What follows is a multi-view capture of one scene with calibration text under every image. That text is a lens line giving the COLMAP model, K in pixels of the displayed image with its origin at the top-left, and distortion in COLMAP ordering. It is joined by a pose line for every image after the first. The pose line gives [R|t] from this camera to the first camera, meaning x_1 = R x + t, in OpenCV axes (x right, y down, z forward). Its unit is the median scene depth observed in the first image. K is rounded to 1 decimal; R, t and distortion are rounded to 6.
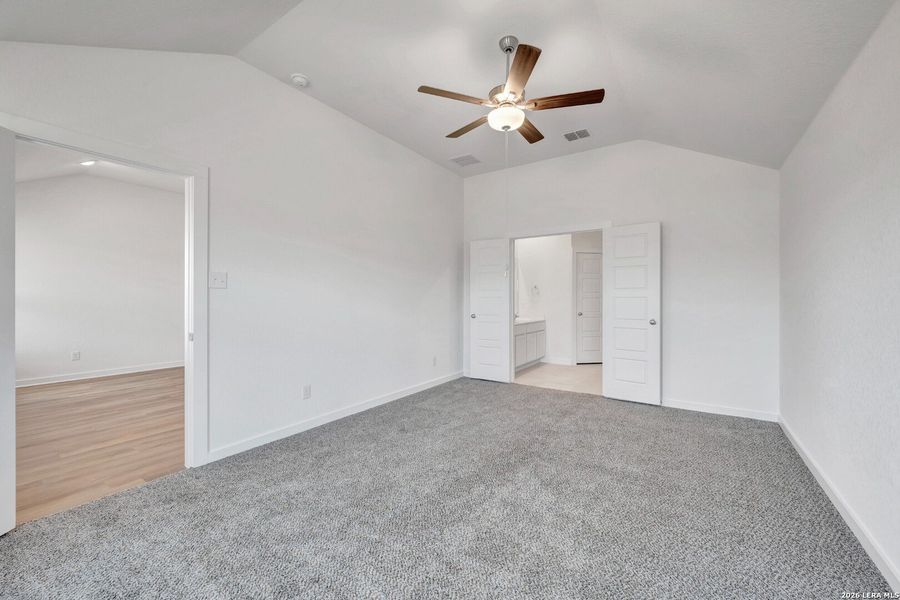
lens RADIAL K [[356.6, 0, 452.1], [0, 356.6, 298.9], [0, 0, 1]] dist [-0.001544, 0.000623]
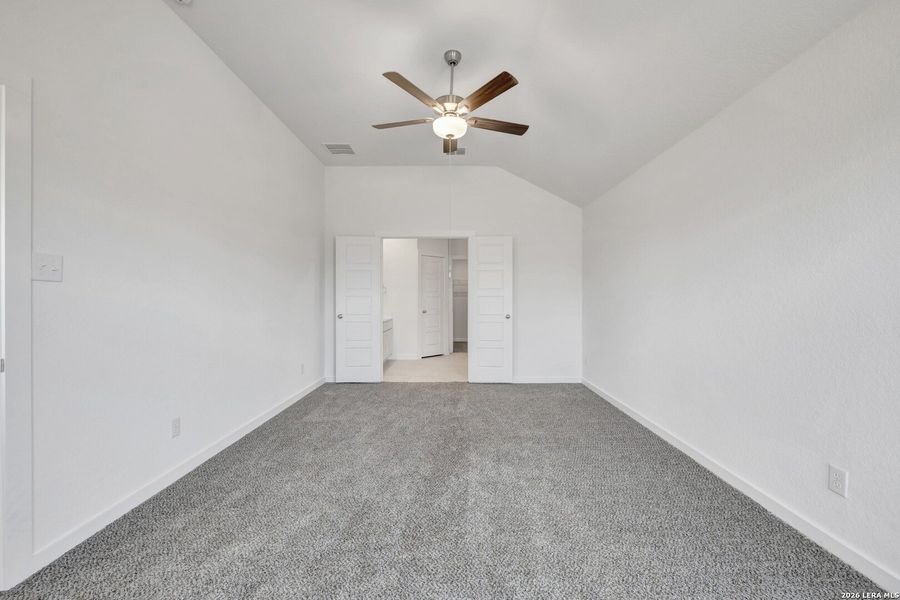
lens RADIAL K [[356.6, 0, 454.1], [0, 356.6, 299.0], [0, 0, 1]] dist [-0.001544, 0.000623]
pose [[0.832099, -0.002728, 0.554621, -0.283515], [0.000681, 0.999992, 0.003896, -0.000624], [-0.554627, -0.002865, 0.832094, 0.075041]]
